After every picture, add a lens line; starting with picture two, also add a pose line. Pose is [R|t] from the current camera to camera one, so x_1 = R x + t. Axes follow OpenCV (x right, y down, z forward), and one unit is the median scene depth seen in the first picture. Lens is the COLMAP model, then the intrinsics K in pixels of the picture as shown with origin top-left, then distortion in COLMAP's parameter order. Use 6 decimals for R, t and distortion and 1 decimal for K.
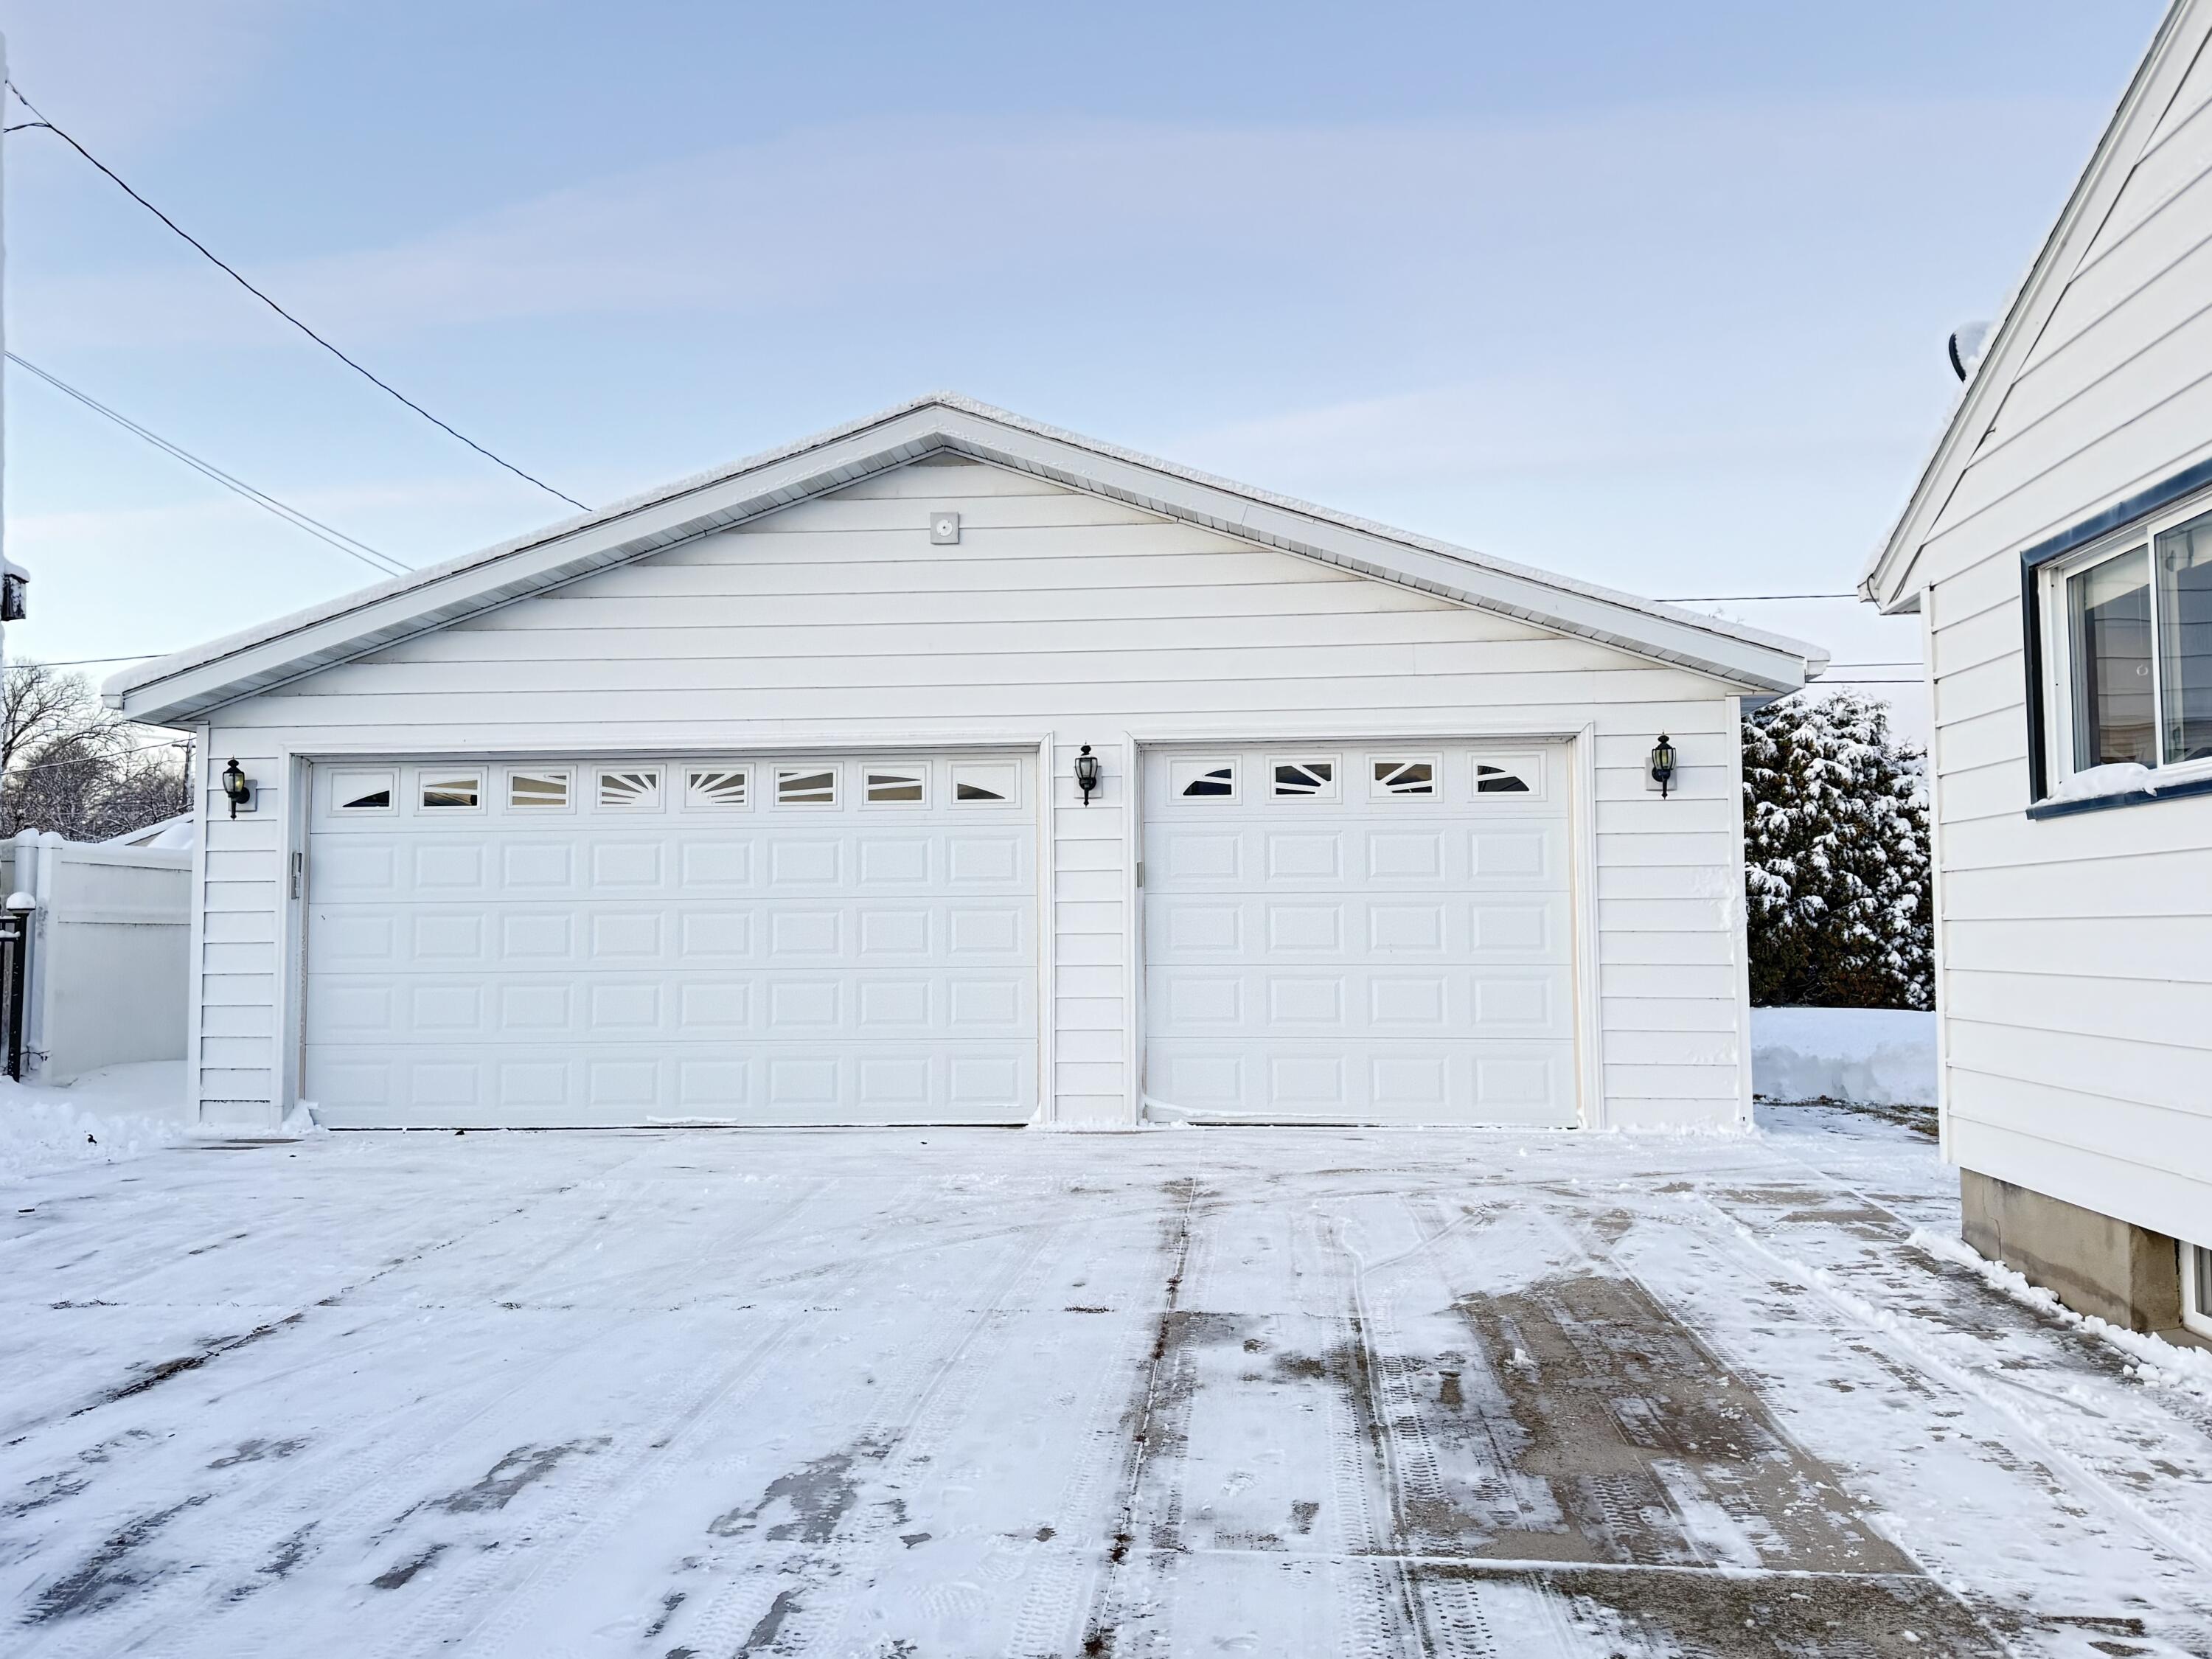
lens RADIAL K [[1559.9, 0, 1108.3], [0, 1559.9, 832.8], [0, 0, 1]] dist [0.000715, -0.002606]
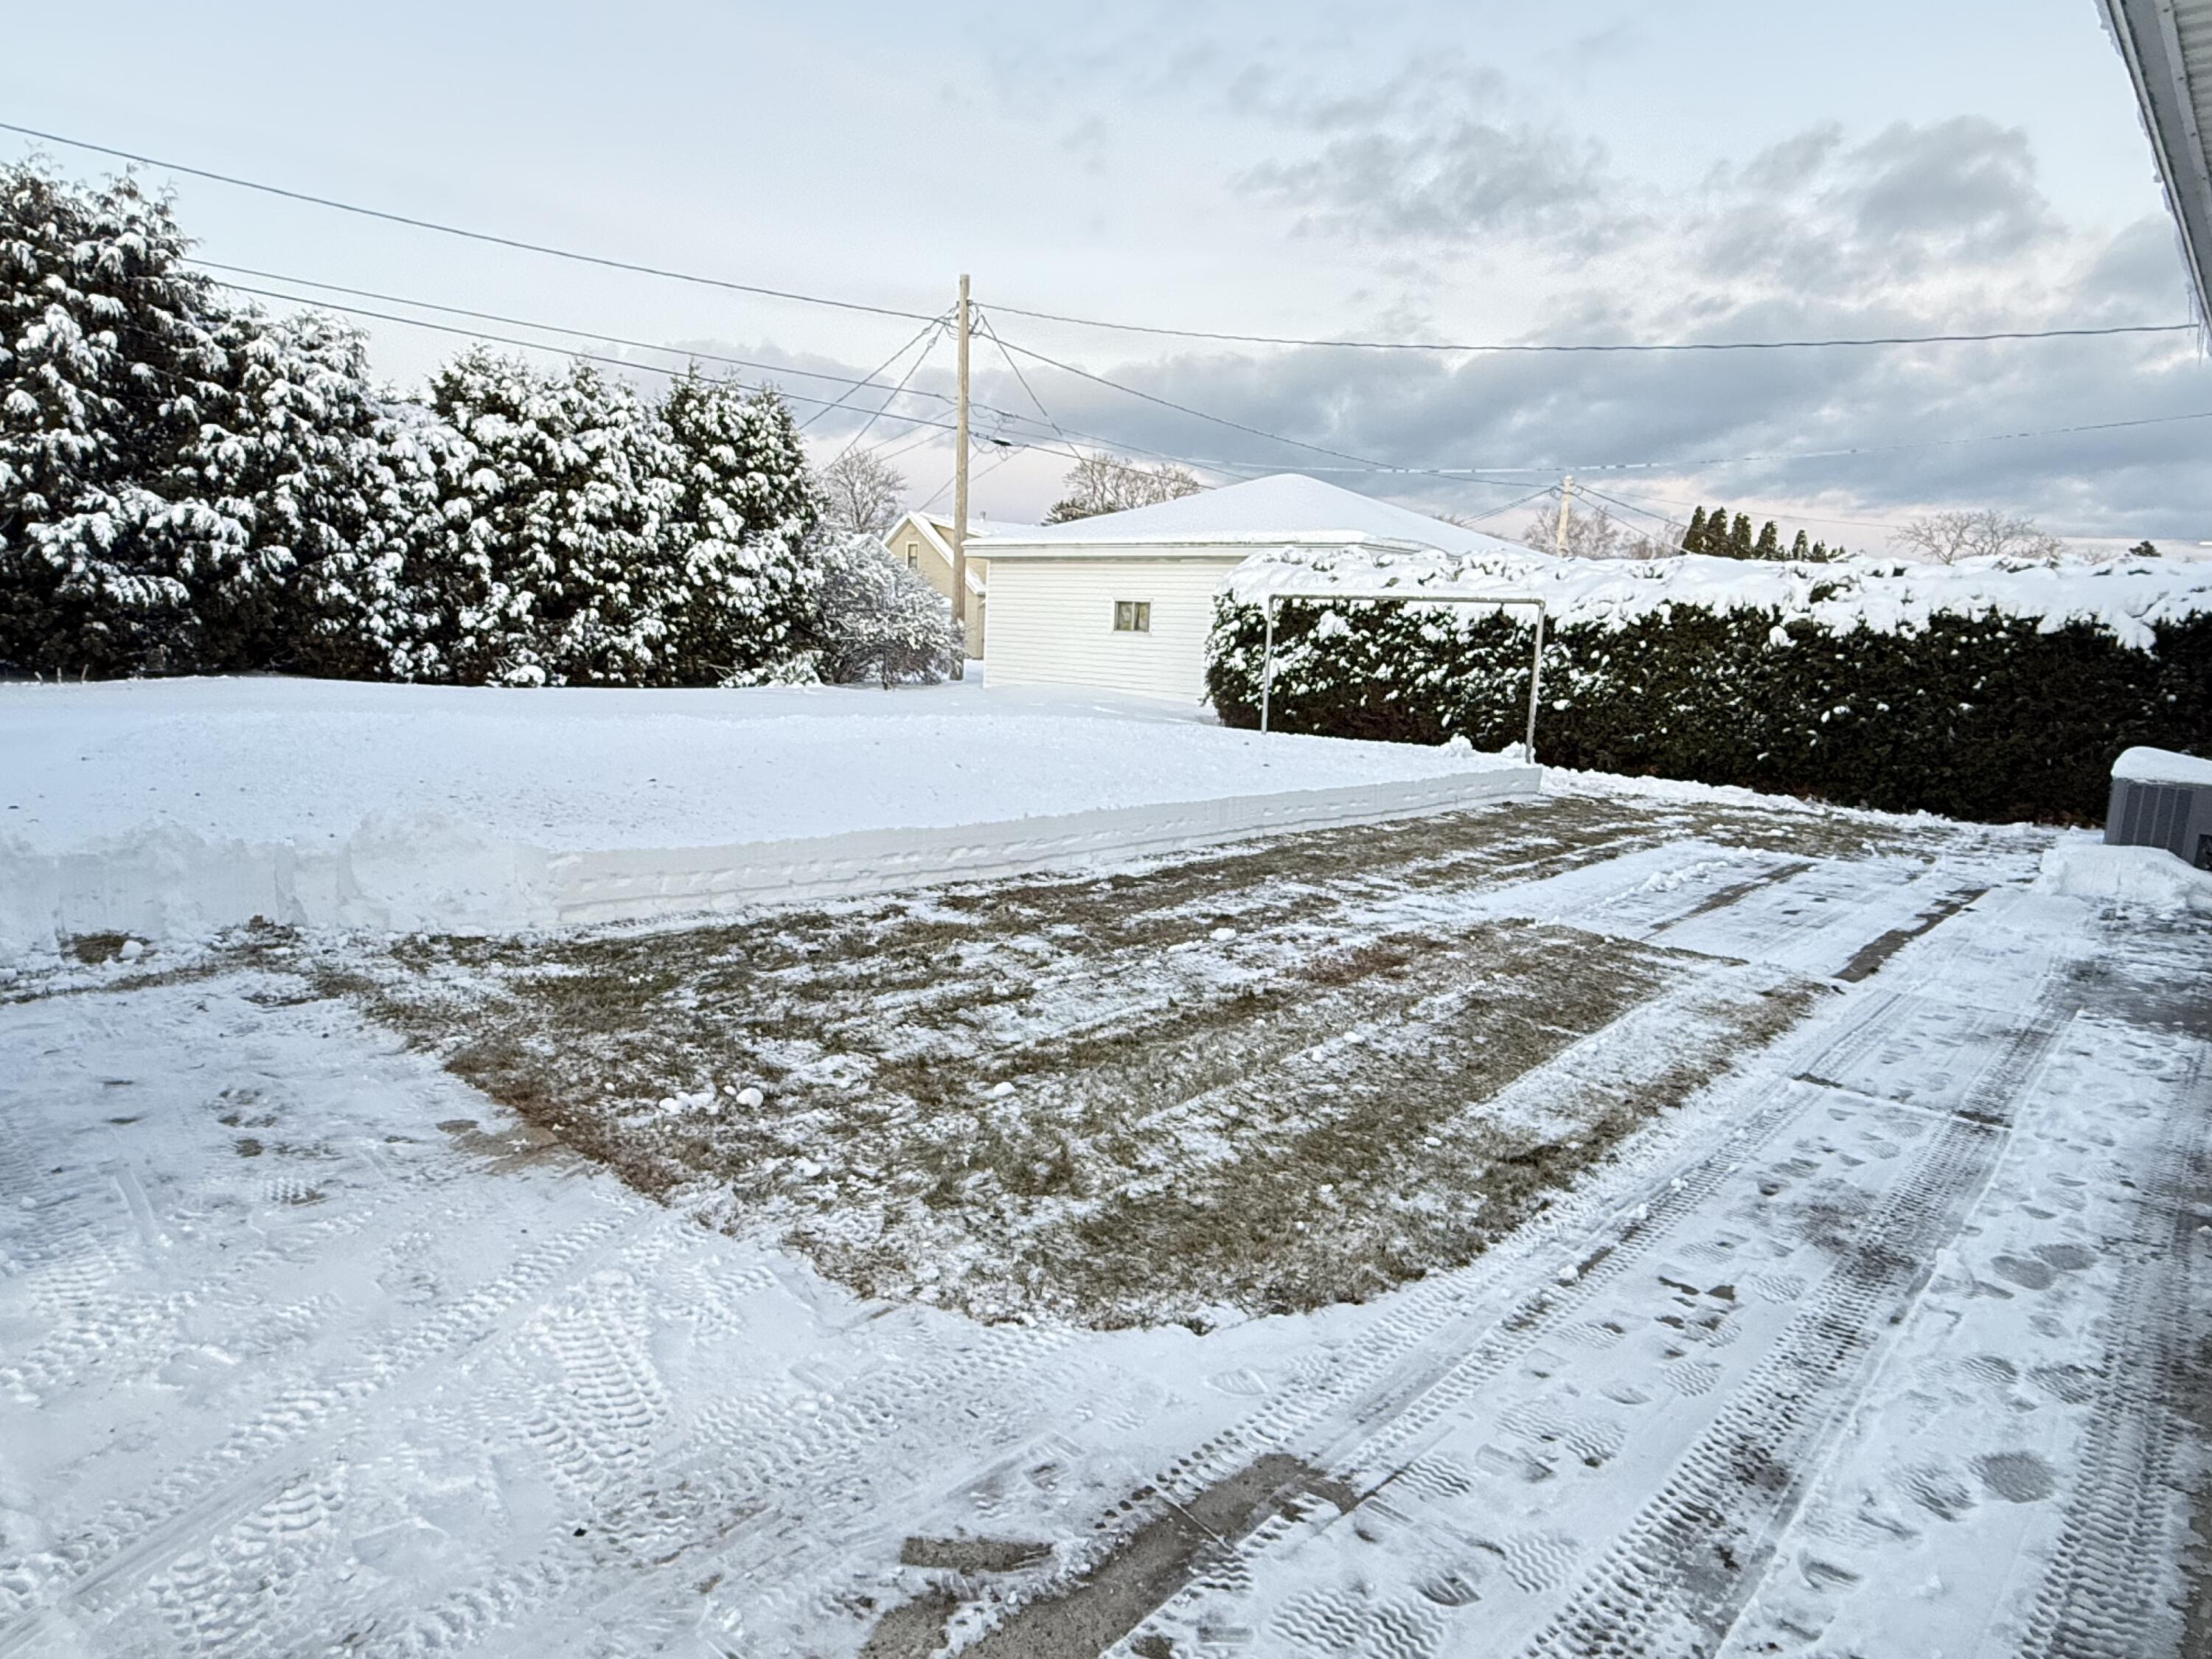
lens RADIAL K [[1265.2, 0, 1105.1], [0, 1265.2, 827.7], [0, 0, 1]] dist [0.000933, -0.000332]
pose [[0.552801, -0.104918, 0.826682, 0.111419], [-0.102270, 0.976001, 0.192256, 0.011075], [-0.827014, -0.190825, 0.528804, 0.226780]]
